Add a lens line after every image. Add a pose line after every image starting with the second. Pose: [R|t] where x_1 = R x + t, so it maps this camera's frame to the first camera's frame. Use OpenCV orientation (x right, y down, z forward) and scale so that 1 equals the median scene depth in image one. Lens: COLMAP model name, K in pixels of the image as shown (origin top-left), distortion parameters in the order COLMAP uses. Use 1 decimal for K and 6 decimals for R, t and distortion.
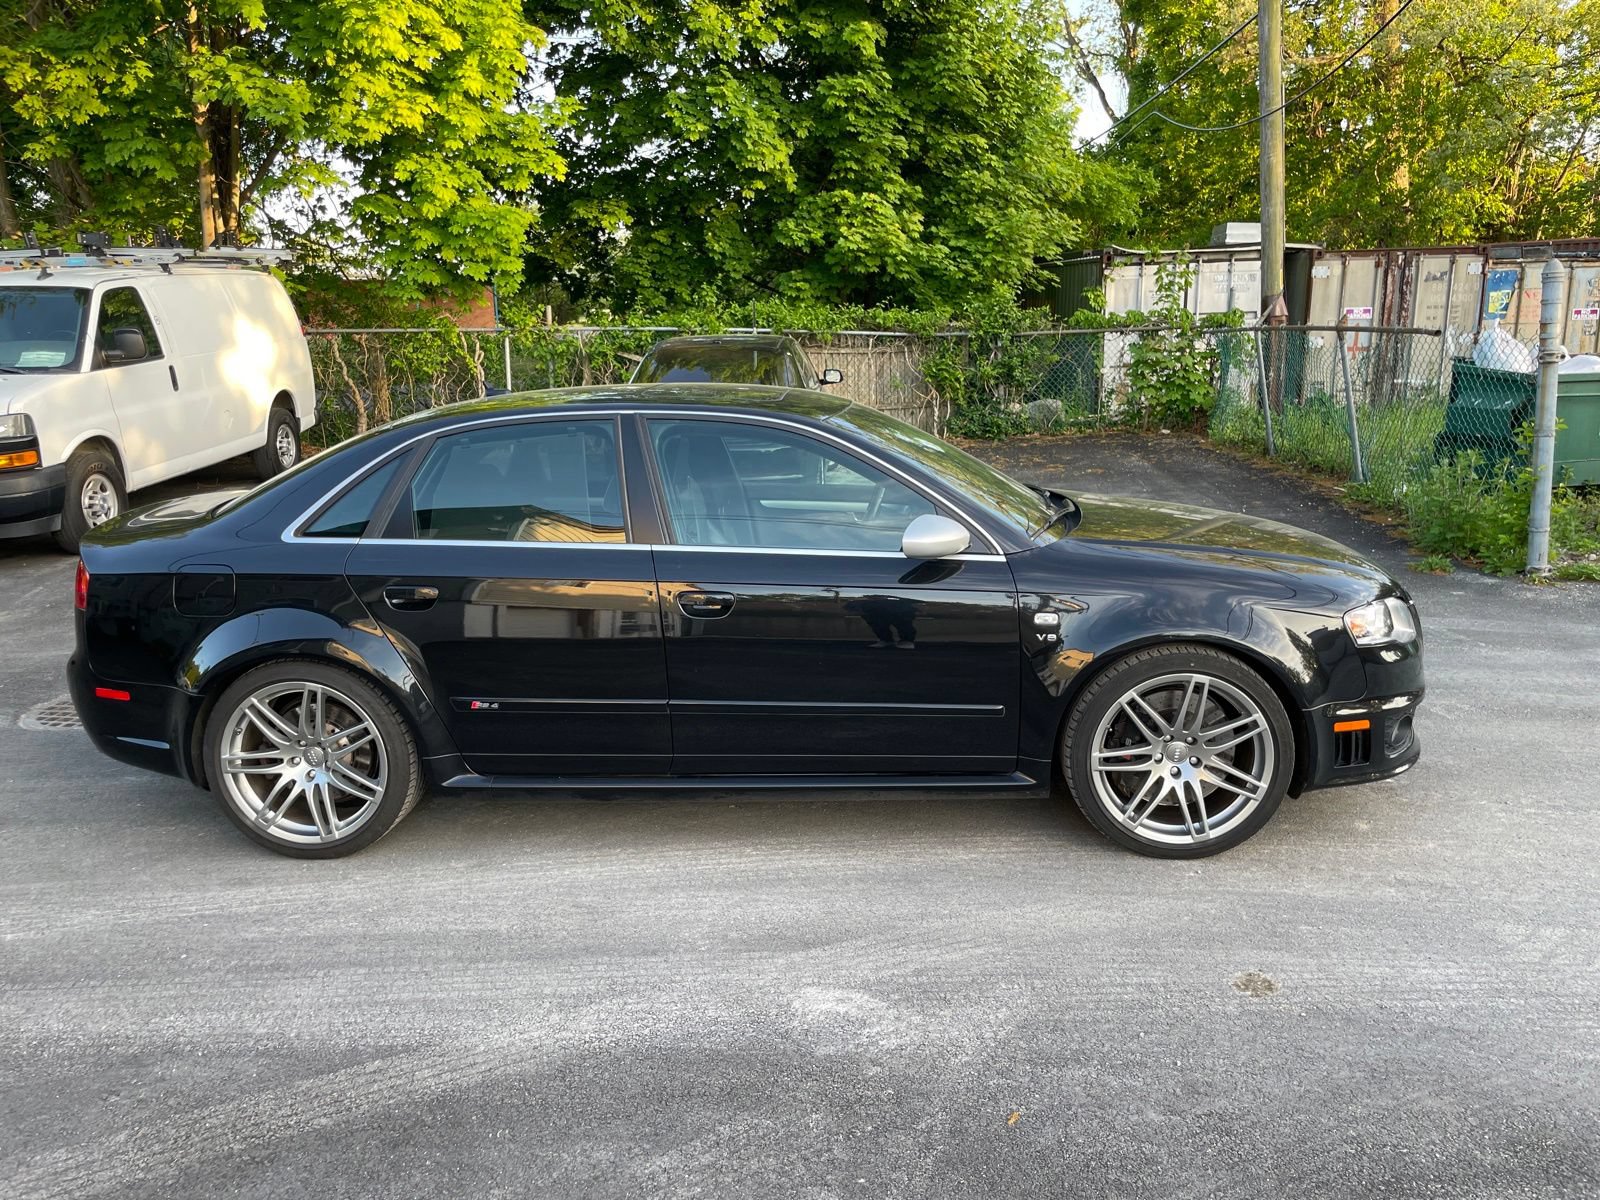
lens RADIAL K [[1214.7, 0, 803.9], [0, 1214.7, 587.1], [0, 0, 1]] dist [0.075176, -0.099939]
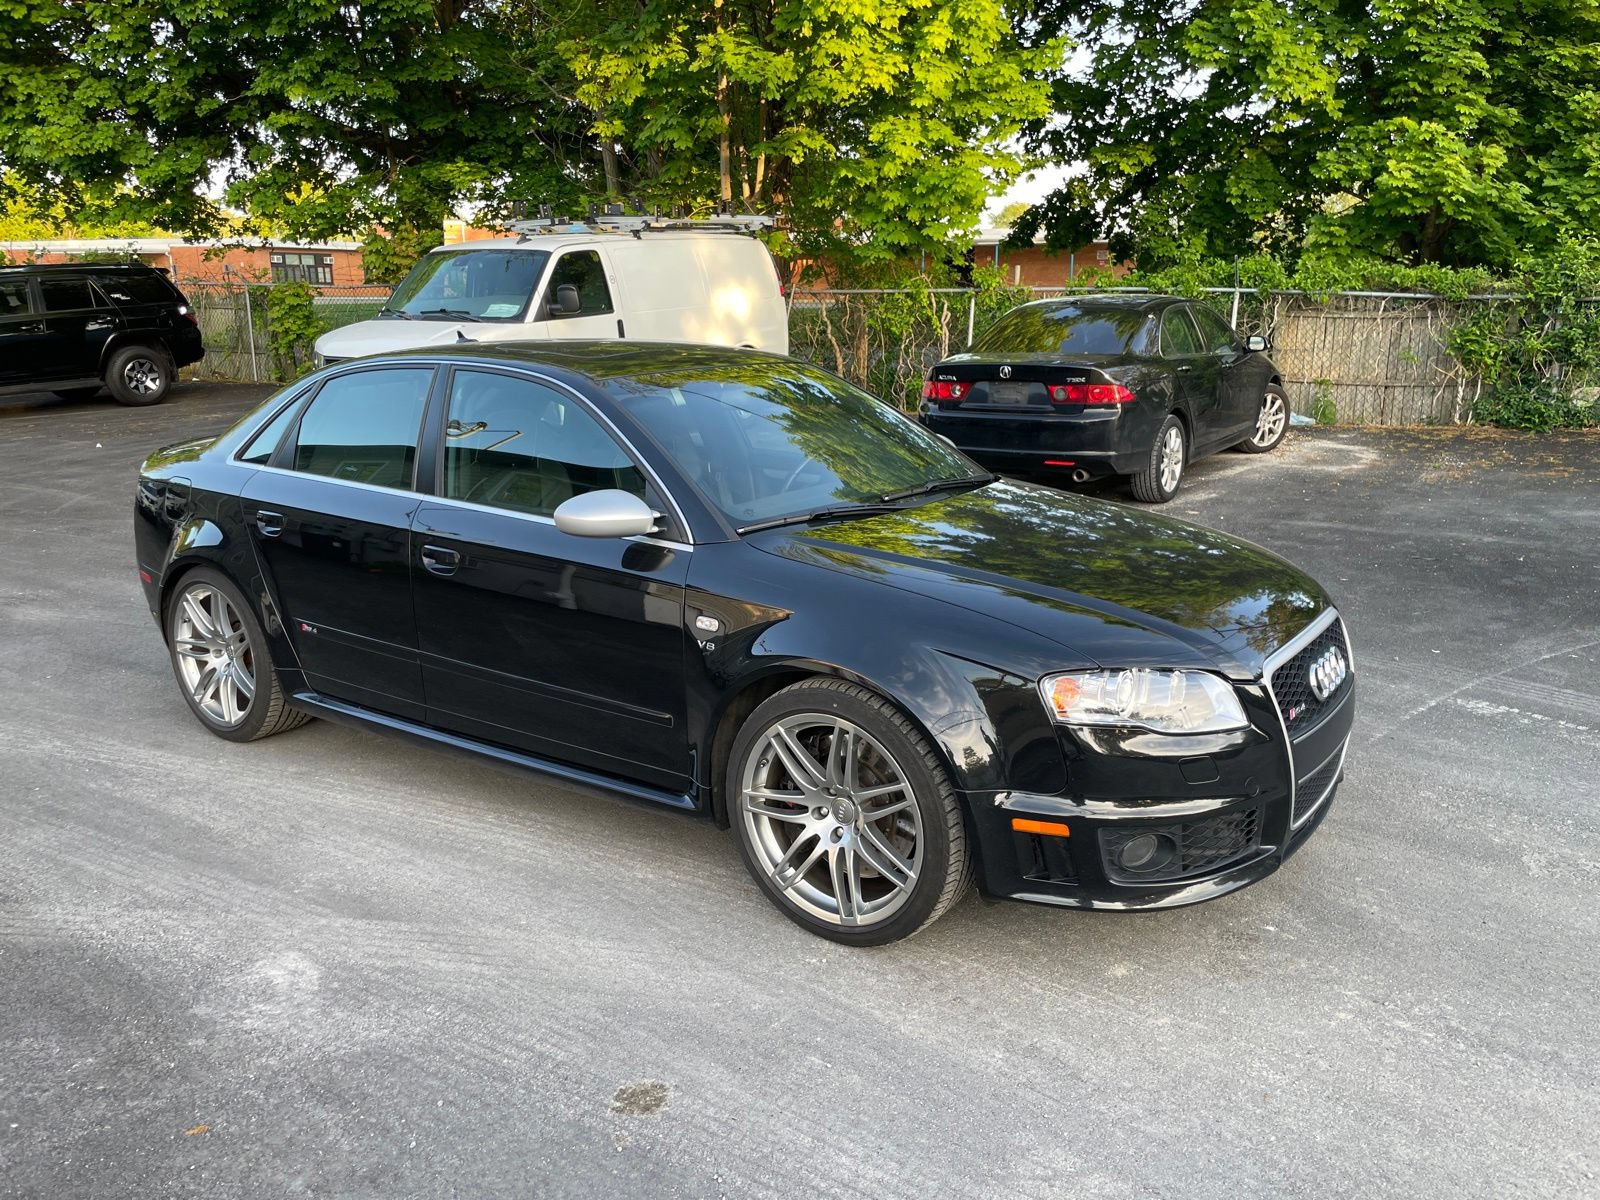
lens RADIAL K [[1214.7, 0, 801.9], [0, 1214.7, 586.2], [0, 0, 1]] dist [0.075176, -0.099939]
pose [[0.854593, 0.130177, -0.502718, 0.170705], [-0.115933, 0.991464, 0.059657, -0.014655], [0.506192, 0.007299, 0.862390, 0.074158]]
